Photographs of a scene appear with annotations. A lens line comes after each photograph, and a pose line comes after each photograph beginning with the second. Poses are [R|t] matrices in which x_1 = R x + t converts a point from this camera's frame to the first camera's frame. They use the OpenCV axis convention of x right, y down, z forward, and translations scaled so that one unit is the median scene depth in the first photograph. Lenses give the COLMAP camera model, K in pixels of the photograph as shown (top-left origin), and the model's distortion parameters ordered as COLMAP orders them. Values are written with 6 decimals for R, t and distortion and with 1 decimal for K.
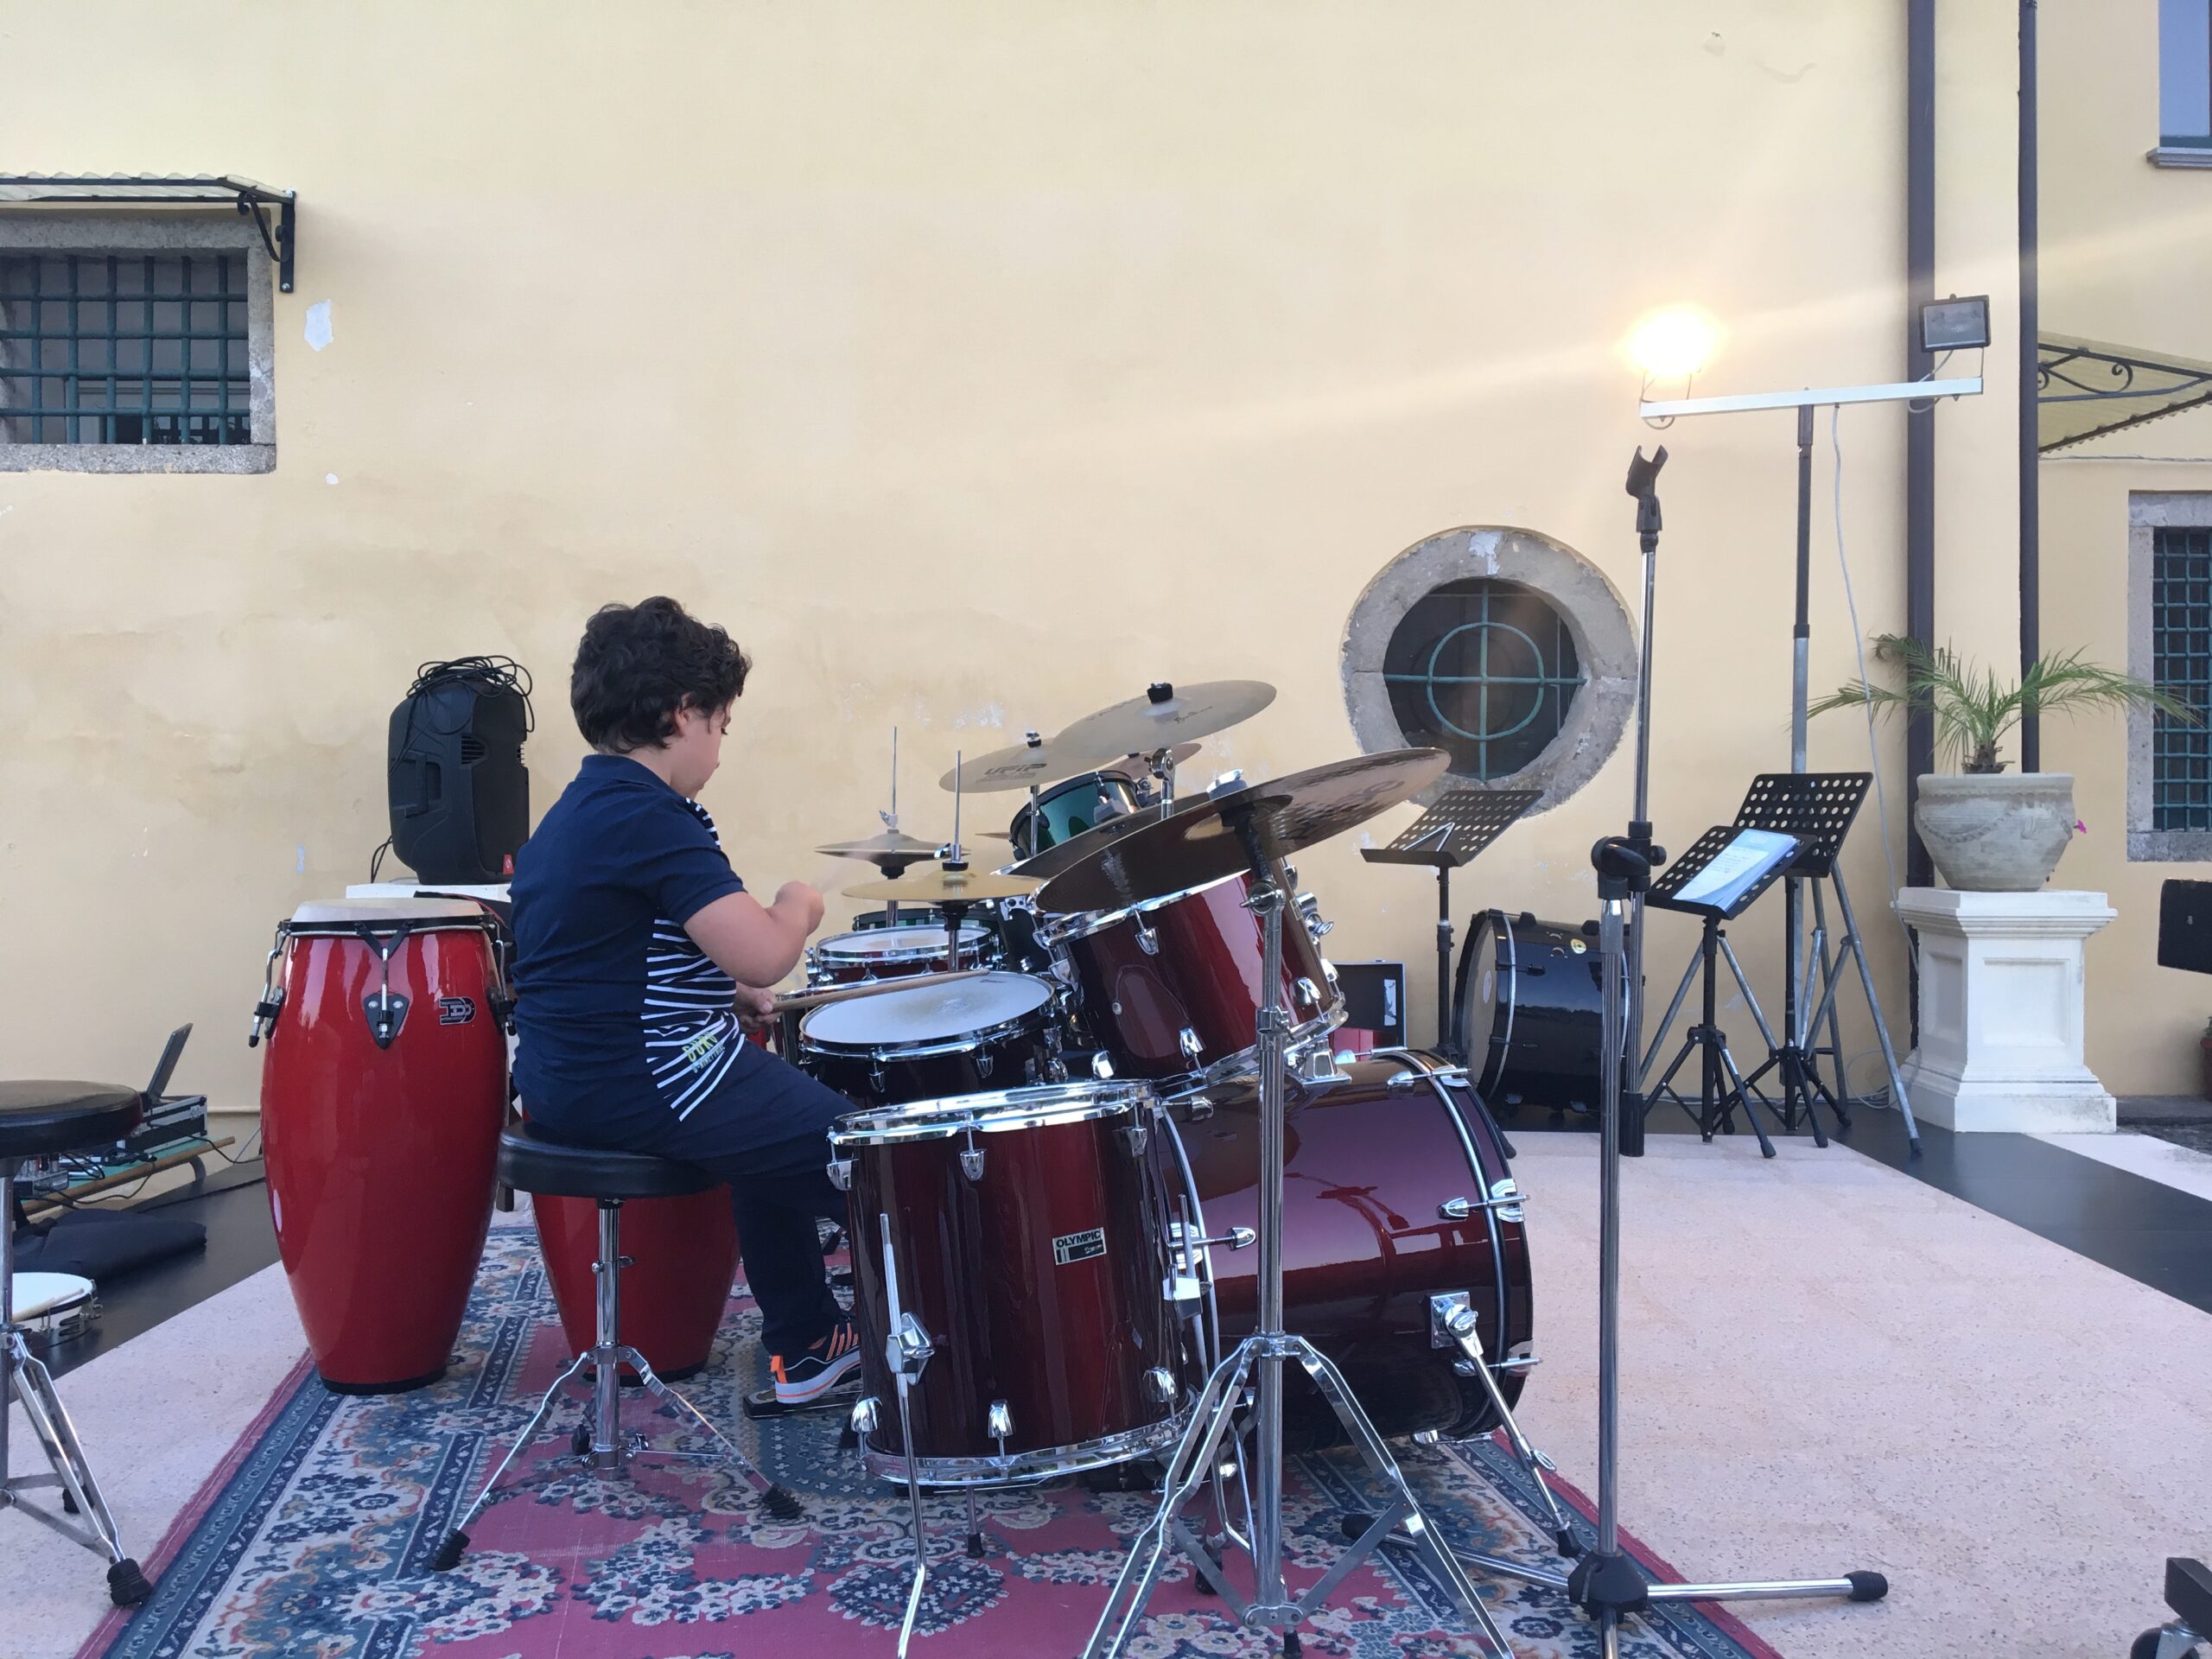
lens RADIAL K [[1865.5, 0, 1102.7], [0, 1865.5, 837.3], [0, 0, 1]] dist [0.093367, -0.143286]
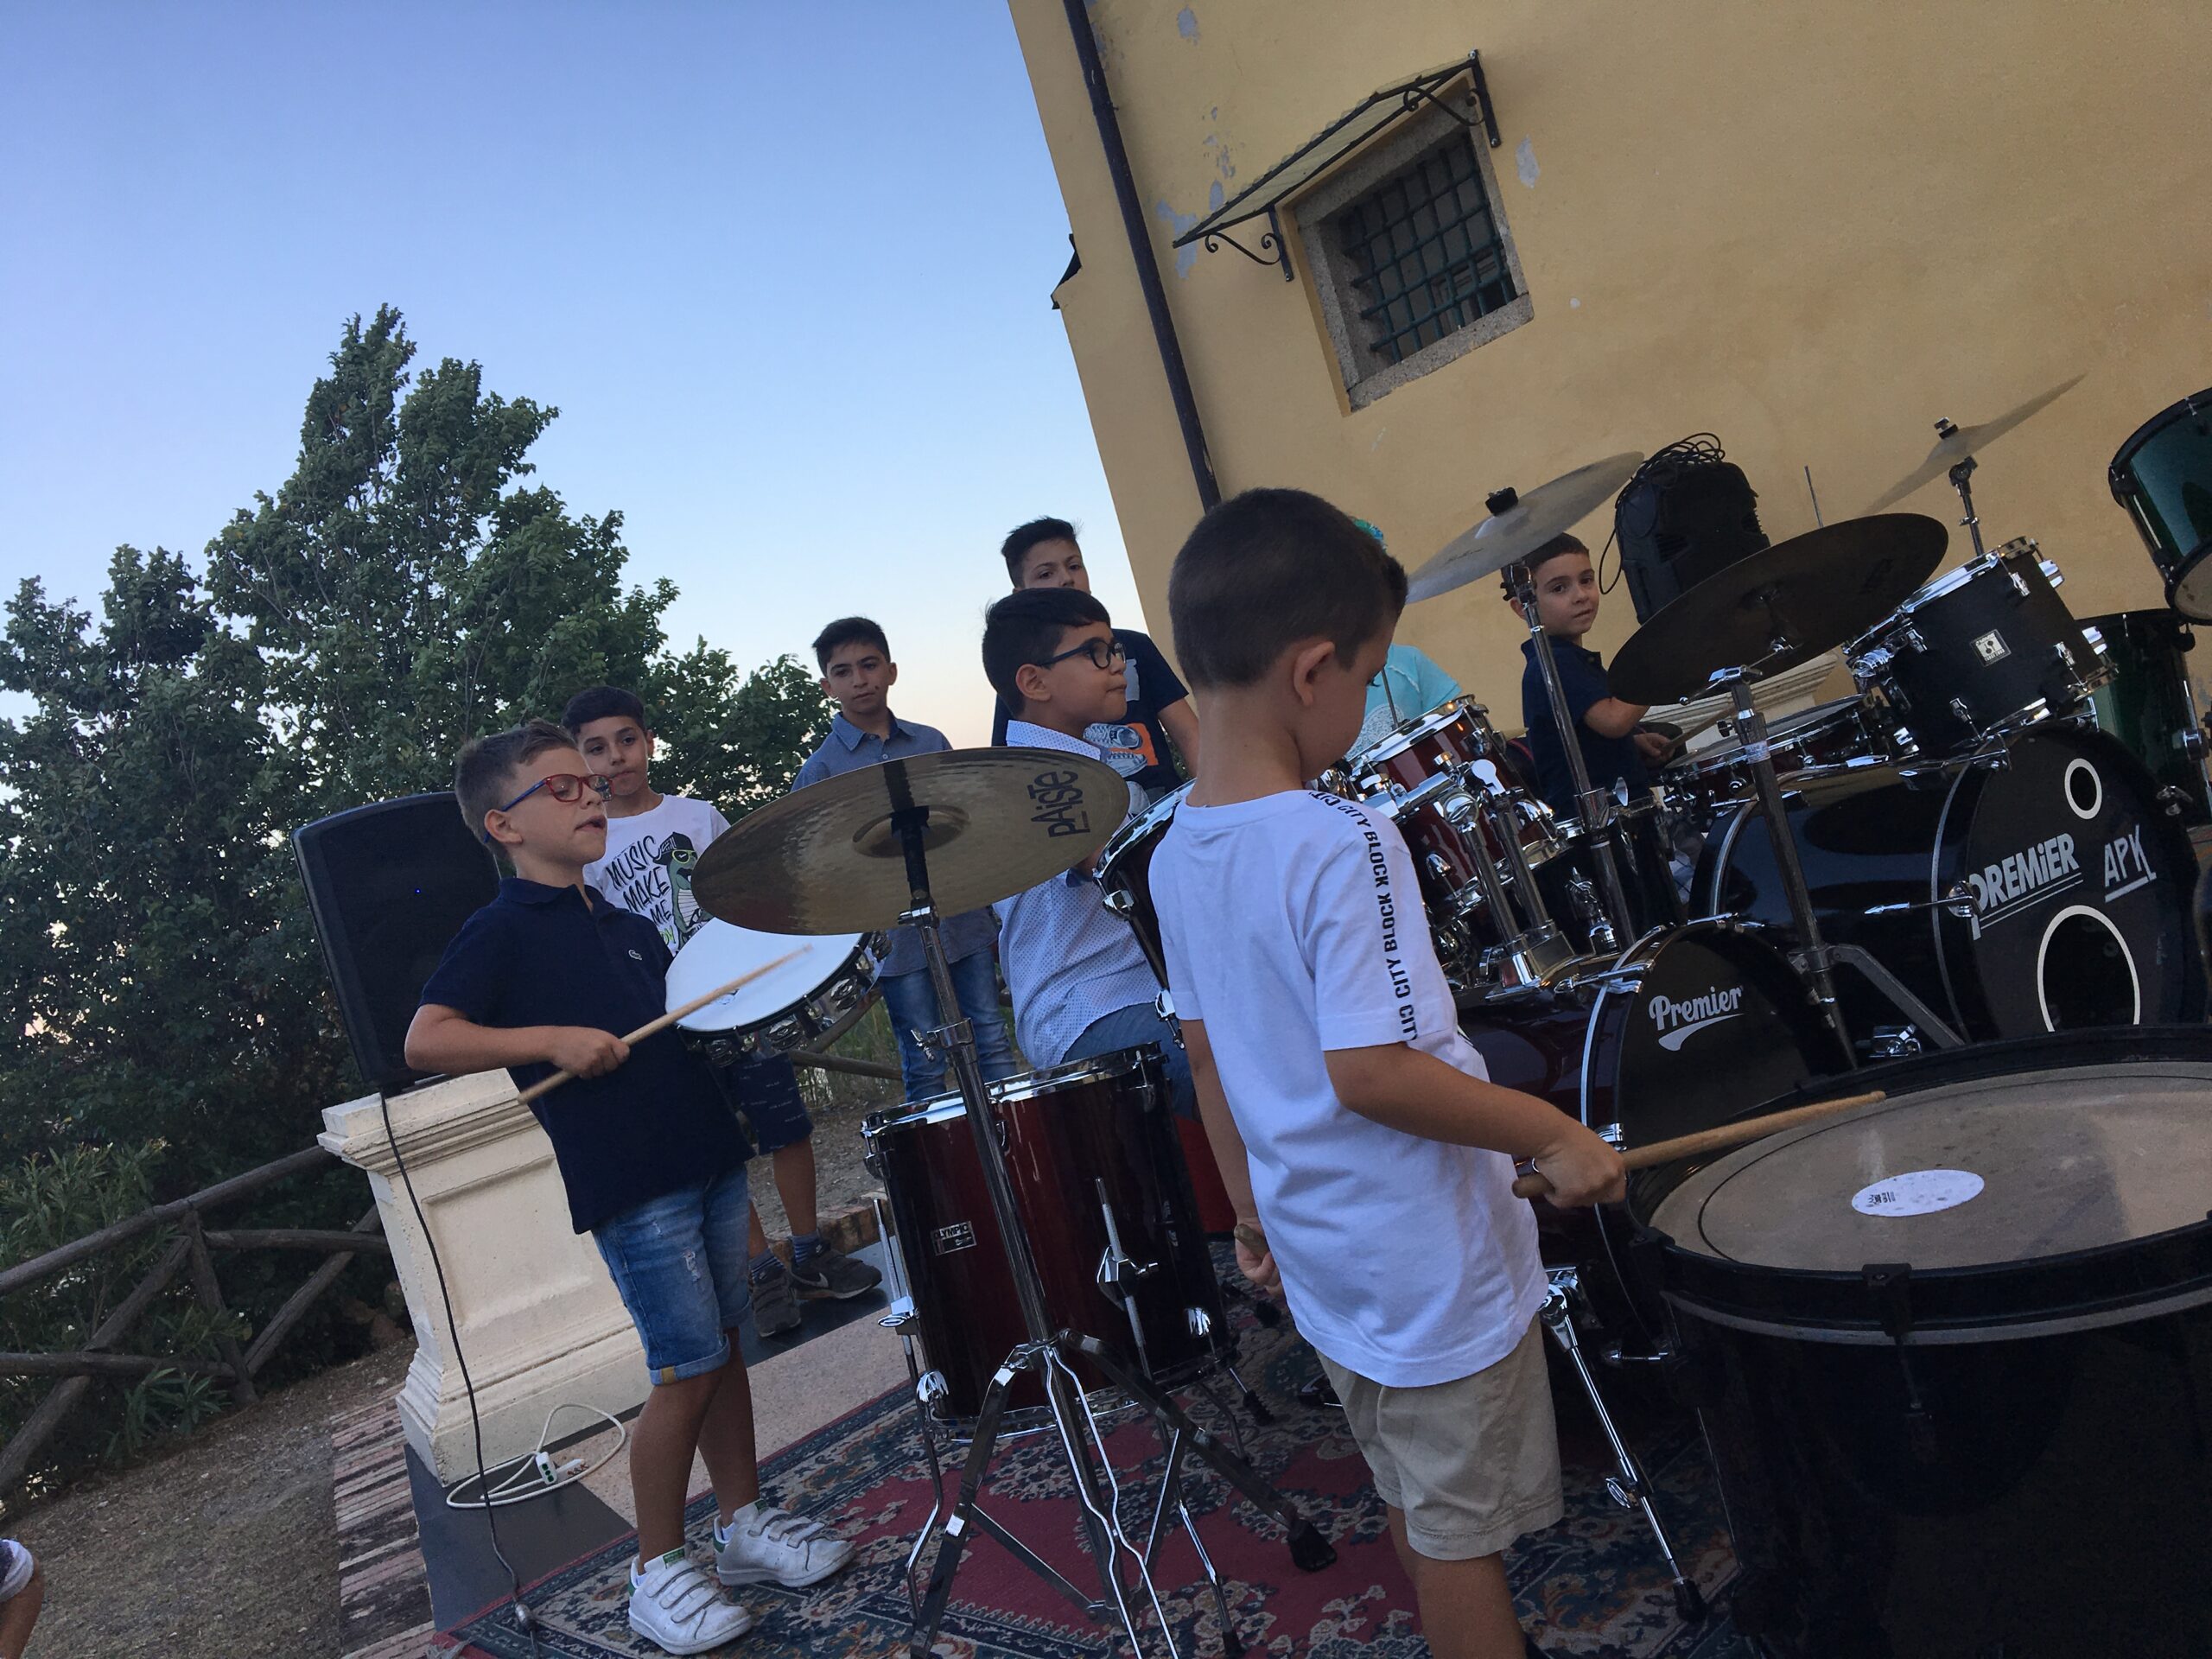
lens RADIAL K [[1874.5, 0, 1104.6], [0, 1874.5, 834.1], [0, 0, 1]] dist [0.092621, -0.163158]
pose [[0.486592, -0.118525, -0.865552, 0.335776], [0.269972, 0.962662, 0.019949, -0.000306], [0.830869, -0.243382, 0.500421, 0.203083]]
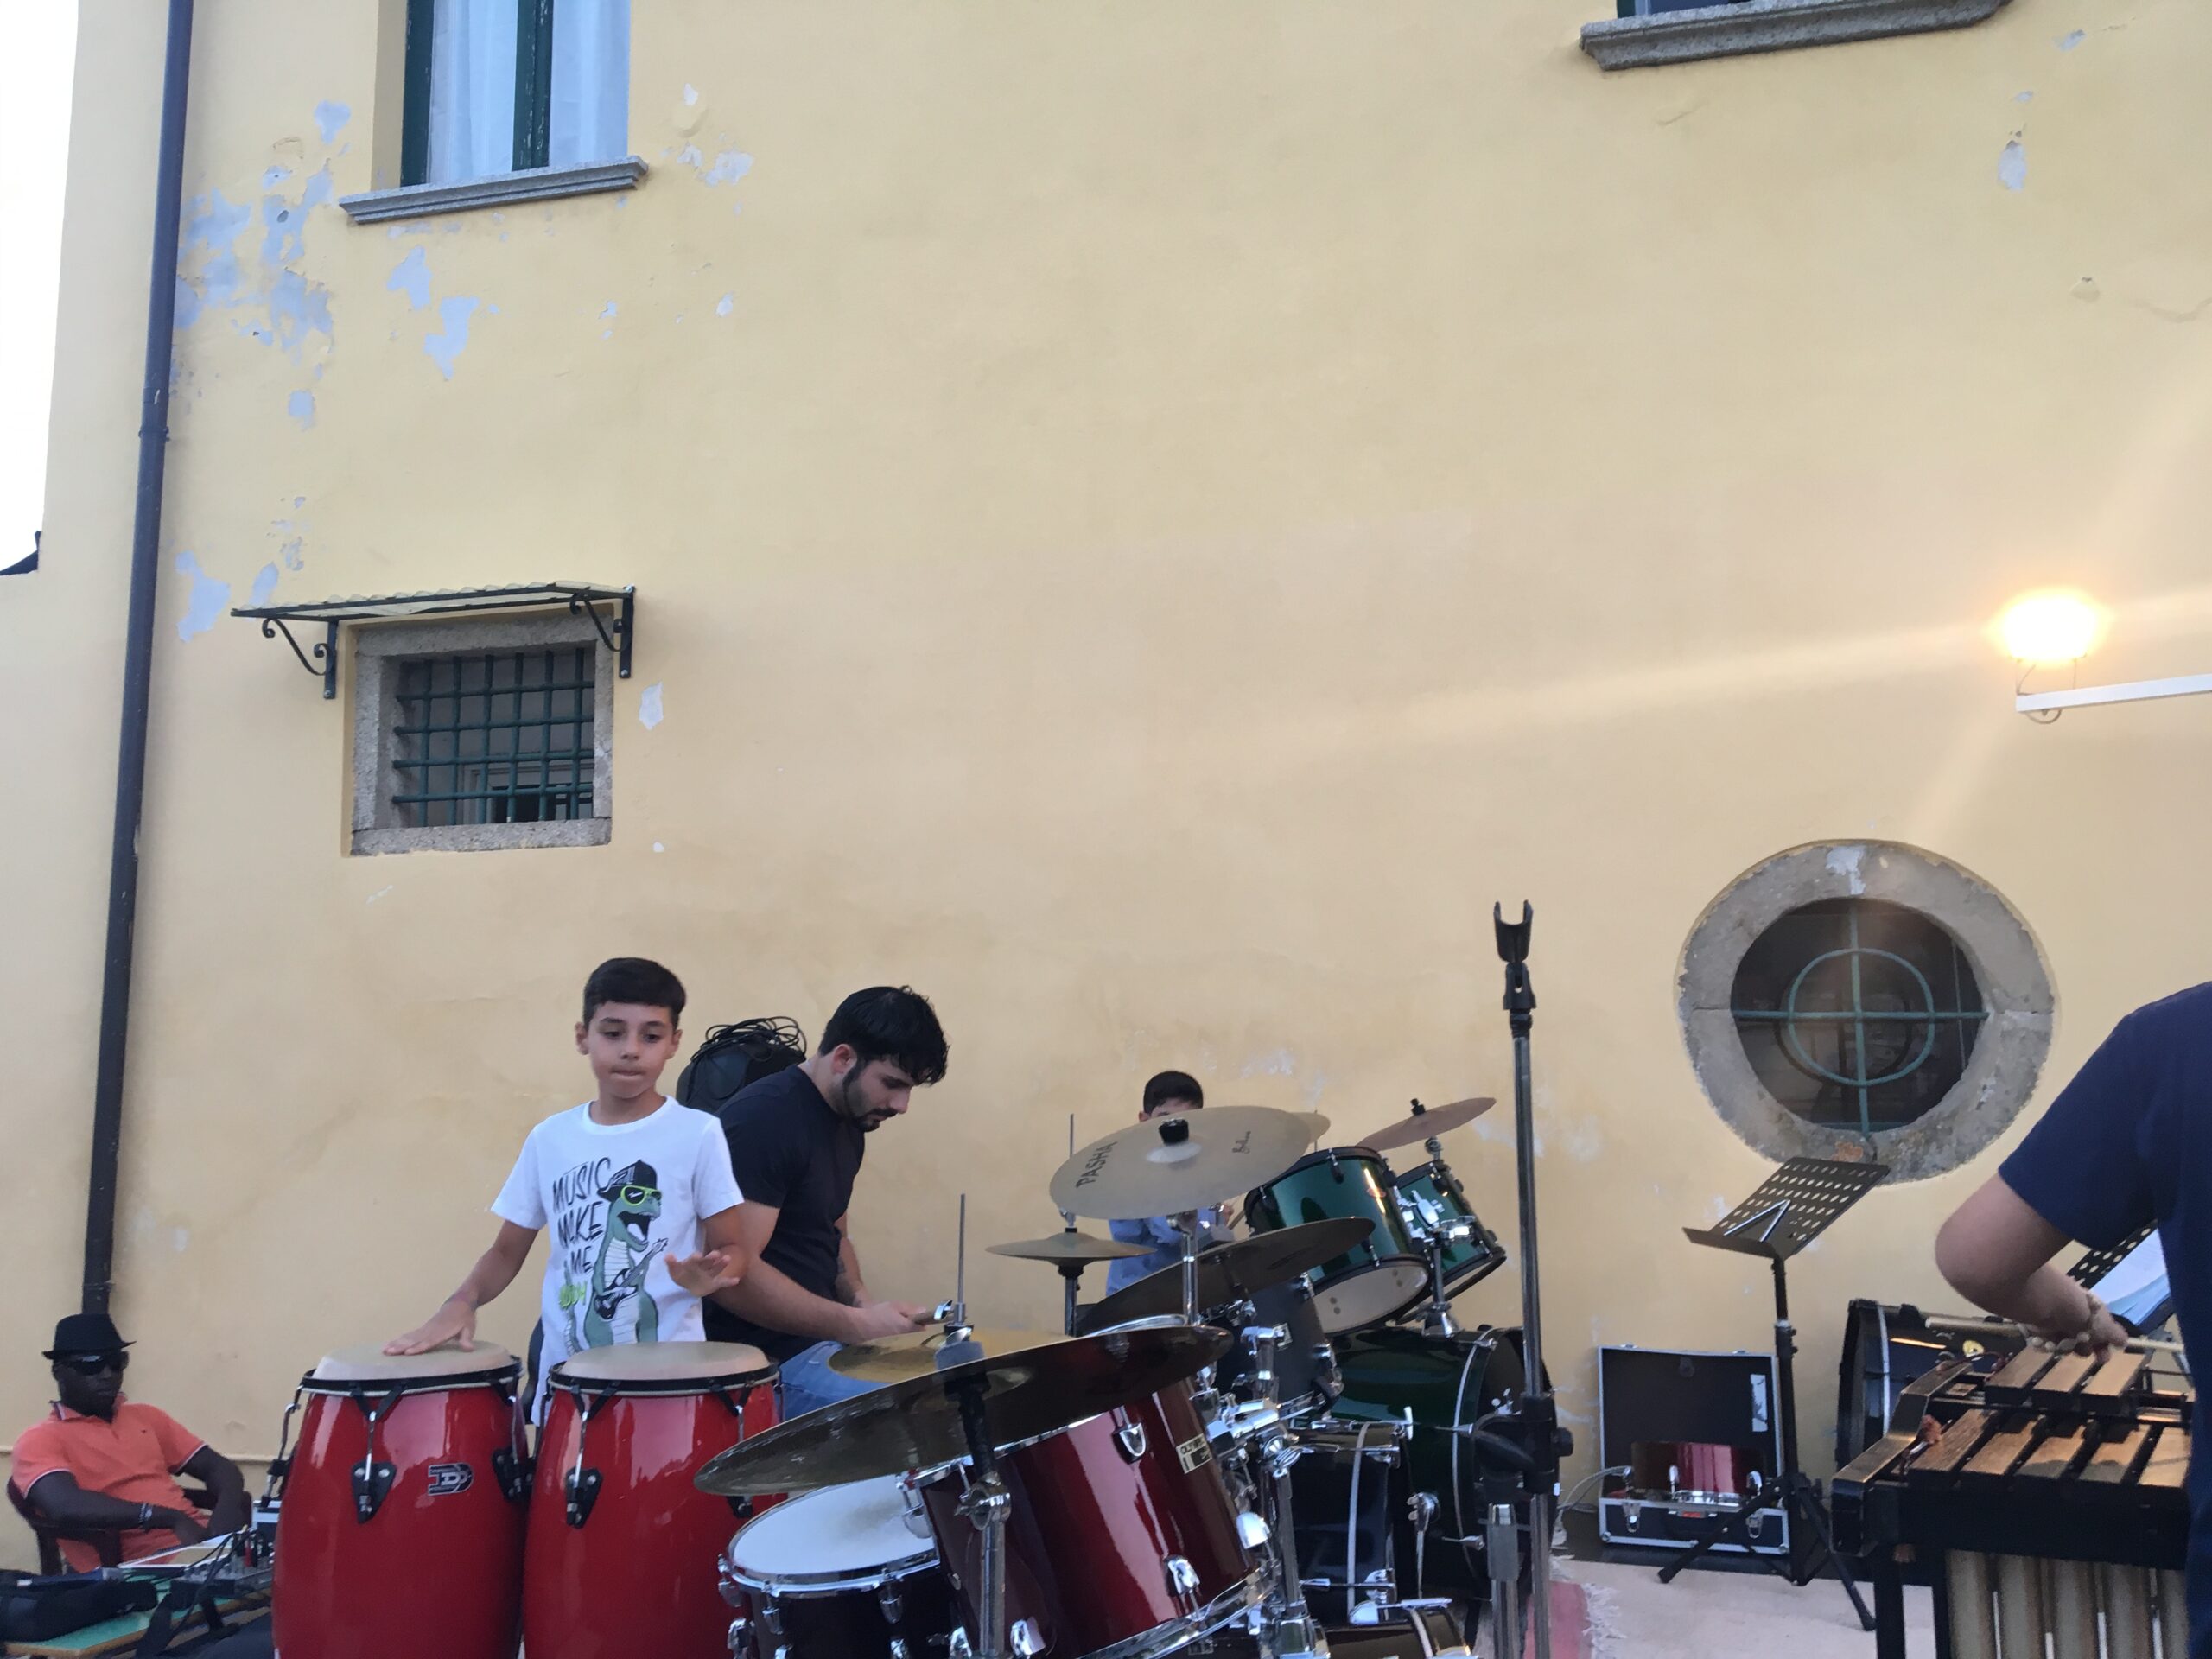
lens RADIAL K [[1872.6, 0, 1103.8], [0, 1872.6, 830.3], [0, 0, 1]] dist [0.084375, -0.145599]
pose [[0.959960, -0.045072, -0.276486, 0.123963], [0.003790, 0.988971, -0.148061, -0.043843], [0.280110, 0.141085, 0.949544, 0.074676]]
